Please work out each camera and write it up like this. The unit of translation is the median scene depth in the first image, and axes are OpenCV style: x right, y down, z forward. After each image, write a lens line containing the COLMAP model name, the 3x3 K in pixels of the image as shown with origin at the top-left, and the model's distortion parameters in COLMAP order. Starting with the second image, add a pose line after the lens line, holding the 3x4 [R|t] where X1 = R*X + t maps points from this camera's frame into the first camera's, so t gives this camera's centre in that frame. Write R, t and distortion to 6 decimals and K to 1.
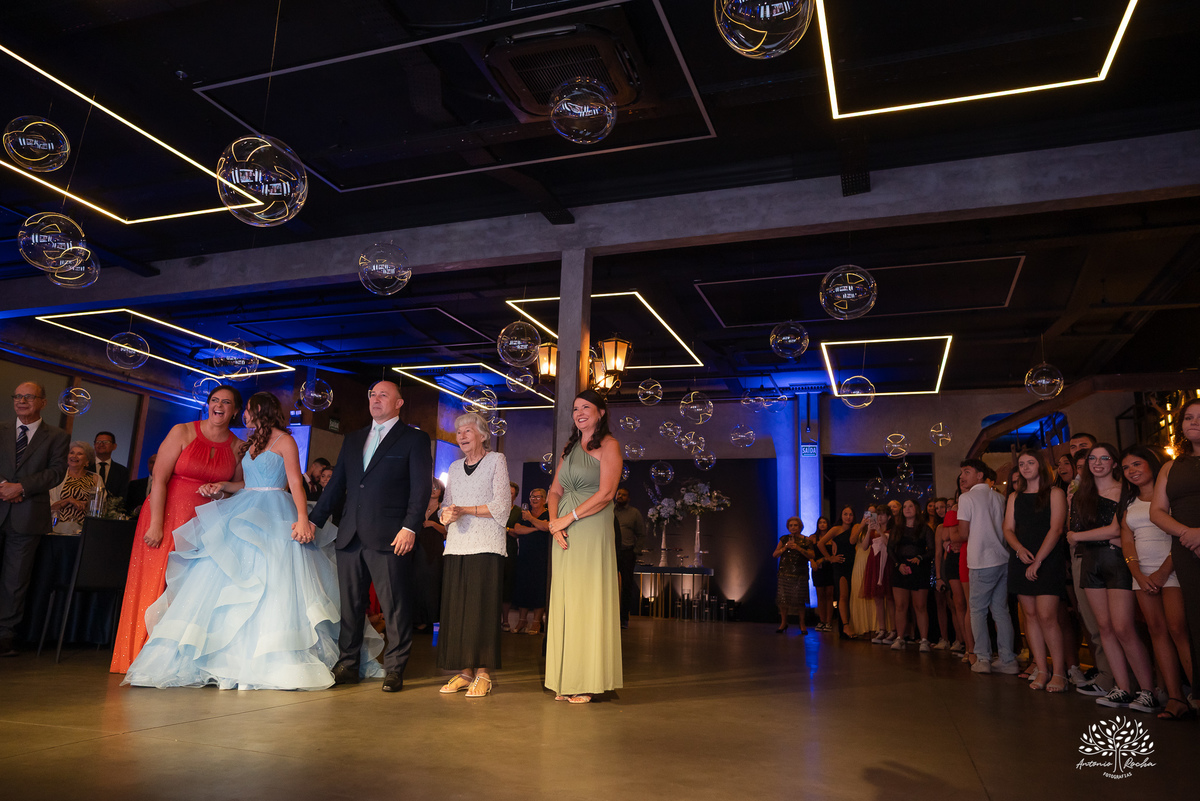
lens RADIAL K [[844.5, 0, 602.4], [0, 844.5, 398.7], [0, 0, 1]] dist [-0.009194, 0.000463]
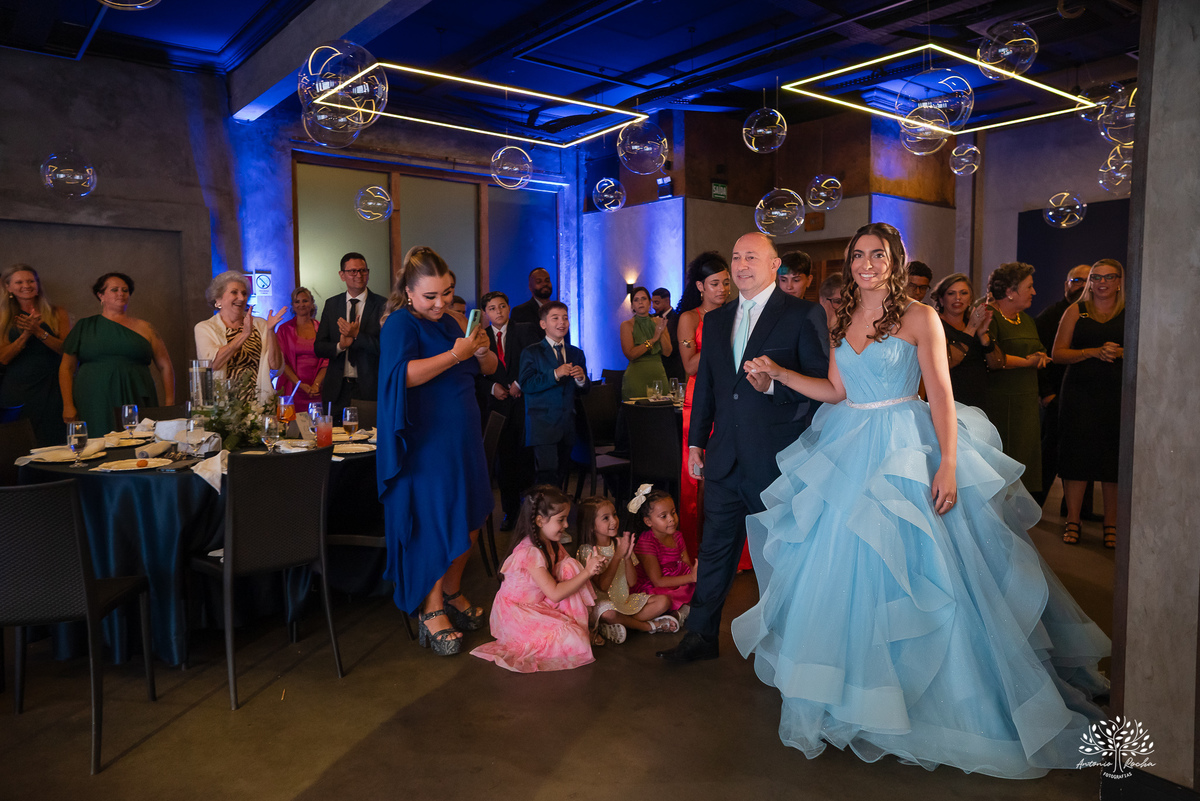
lens RADIAL K [[844.5, 0, 595.8], [0, 844.5, 400.8], [0, 0, 1]] dist [-0.009194, 0.000463]
pose [[0.849184, 0.004250, -0.528080, -0.036440], [0.145838, 0.959194, 0.242235, 0.014873], [0.507561, -0.282716, 0.813912, 0.355883]]
